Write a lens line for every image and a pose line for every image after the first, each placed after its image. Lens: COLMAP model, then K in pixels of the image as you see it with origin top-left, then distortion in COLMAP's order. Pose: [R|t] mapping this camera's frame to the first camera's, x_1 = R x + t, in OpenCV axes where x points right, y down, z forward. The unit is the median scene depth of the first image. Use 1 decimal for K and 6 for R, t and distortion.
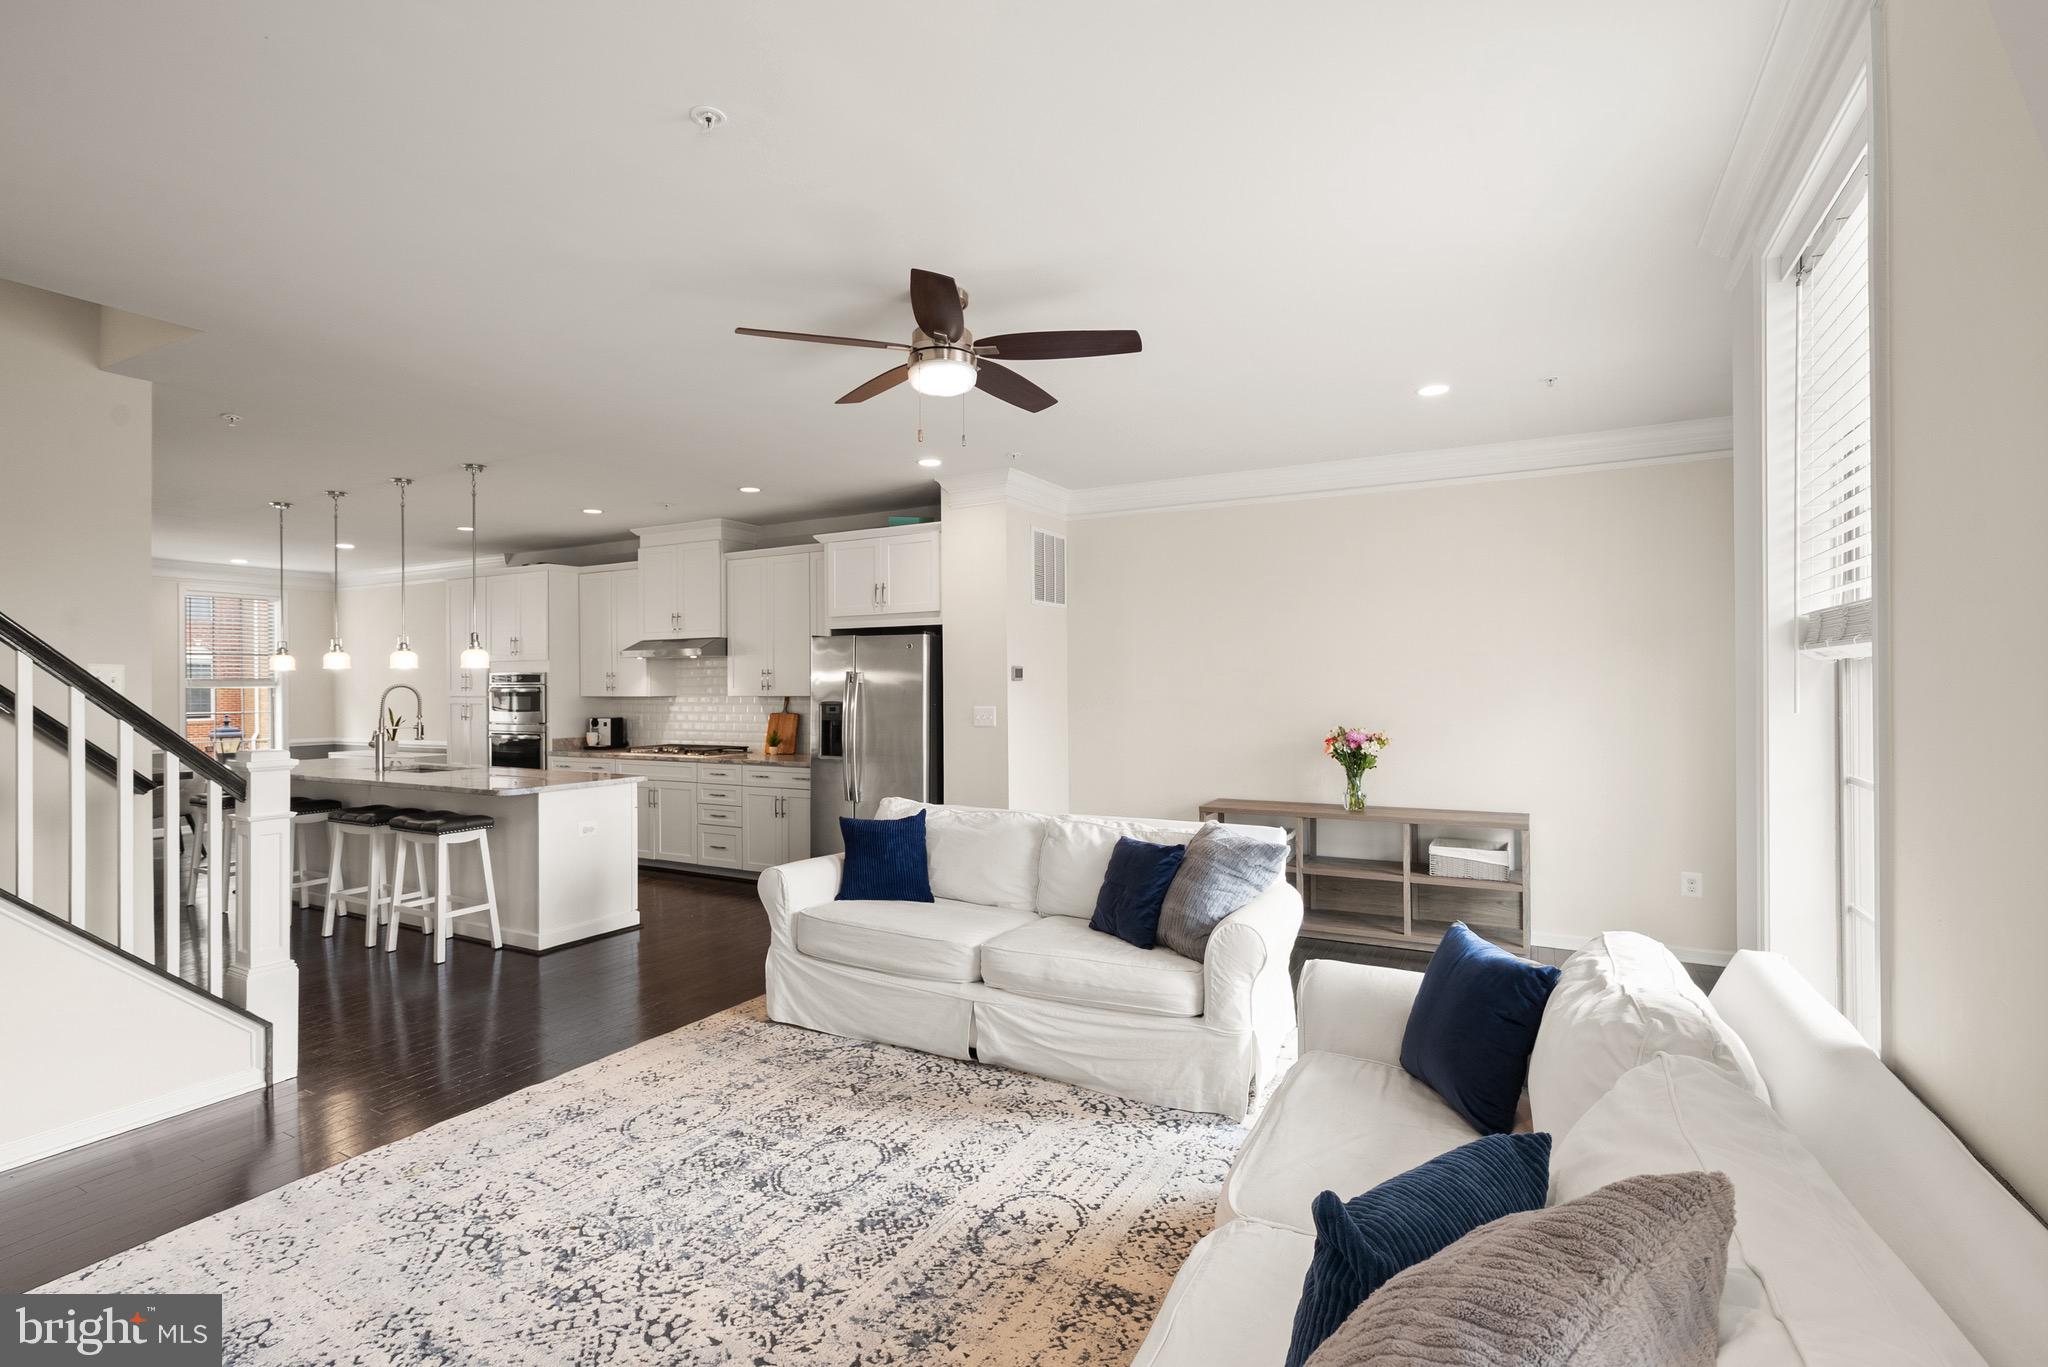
lens RADIAL K [[955.7, 0, 1026.1], [0, 955.7, 684.8], [0, 0, 1]] dist [-0.004781, 0.003346]
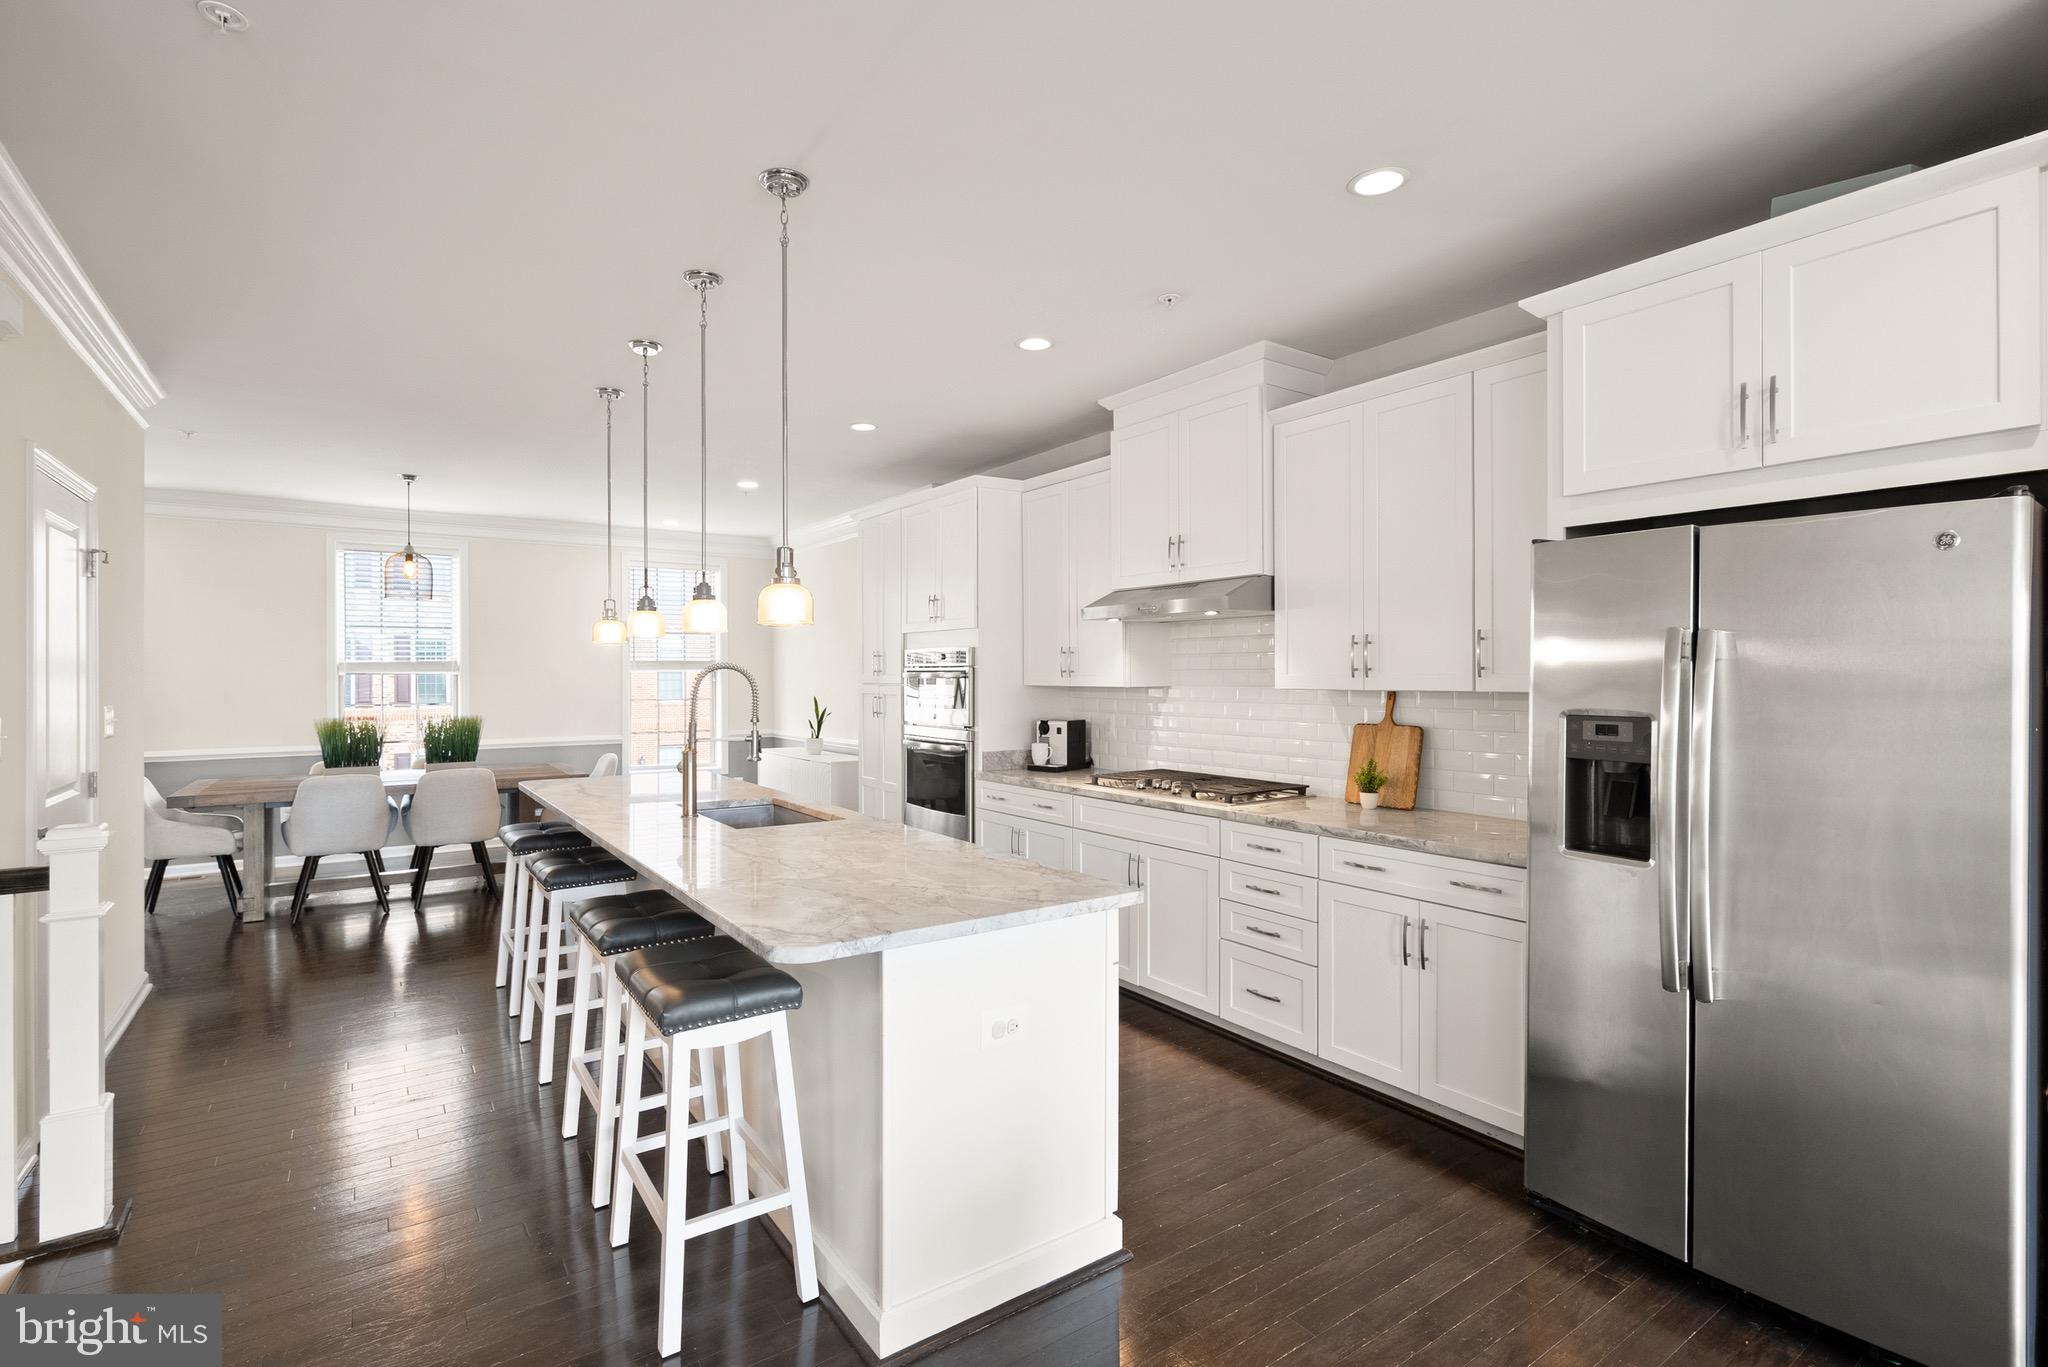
lens RADIAL K [[955.7, 0, 1034.9], [0, 955.7, 678.9], [0, 0, 1]] dist [-0.004781, 0.003346]
pose [[0.900469, 0.007007, -0.434863, -0.423371], [-0.003635, 0.999957, 0.008584, 0.004958], [0.434904, -0.006149, 0.900456, 0.993159]]
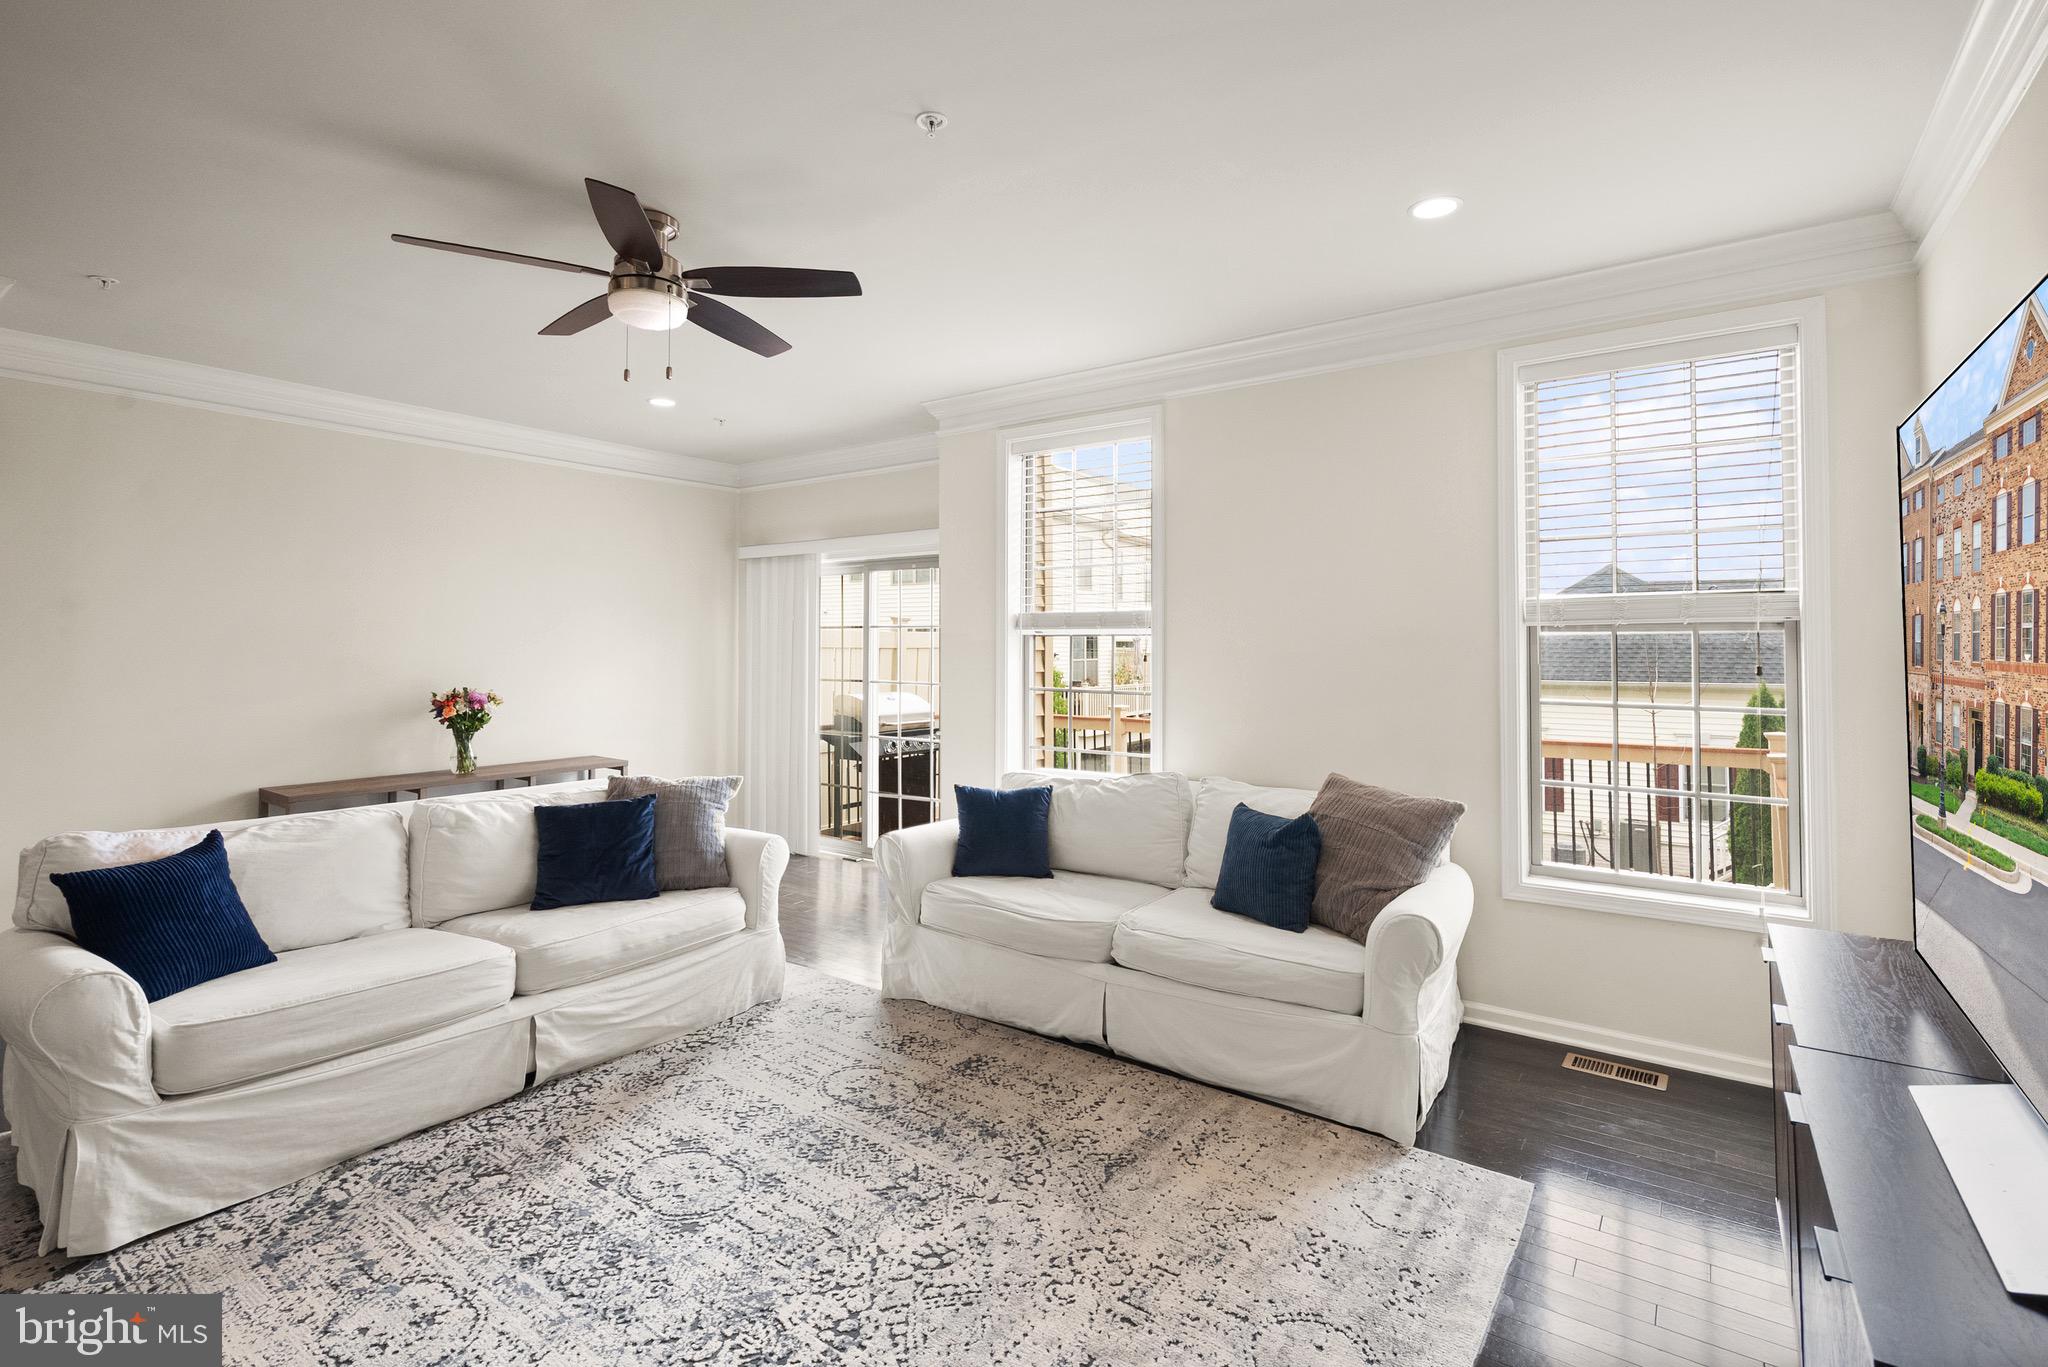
lens RADIAL K [[955.7, 0, 1042.5], [0, 955.7, 626.0], [0, 0, 1]] dist [-0.004781, 0.003346]
pose [[0.108124, 0.027918, 0.993745, -0.849722], [-0.003615, 0.999610, -0.027690, 0.008723], [-0.994131, -0.000598, 0.108183, 0.459609]]
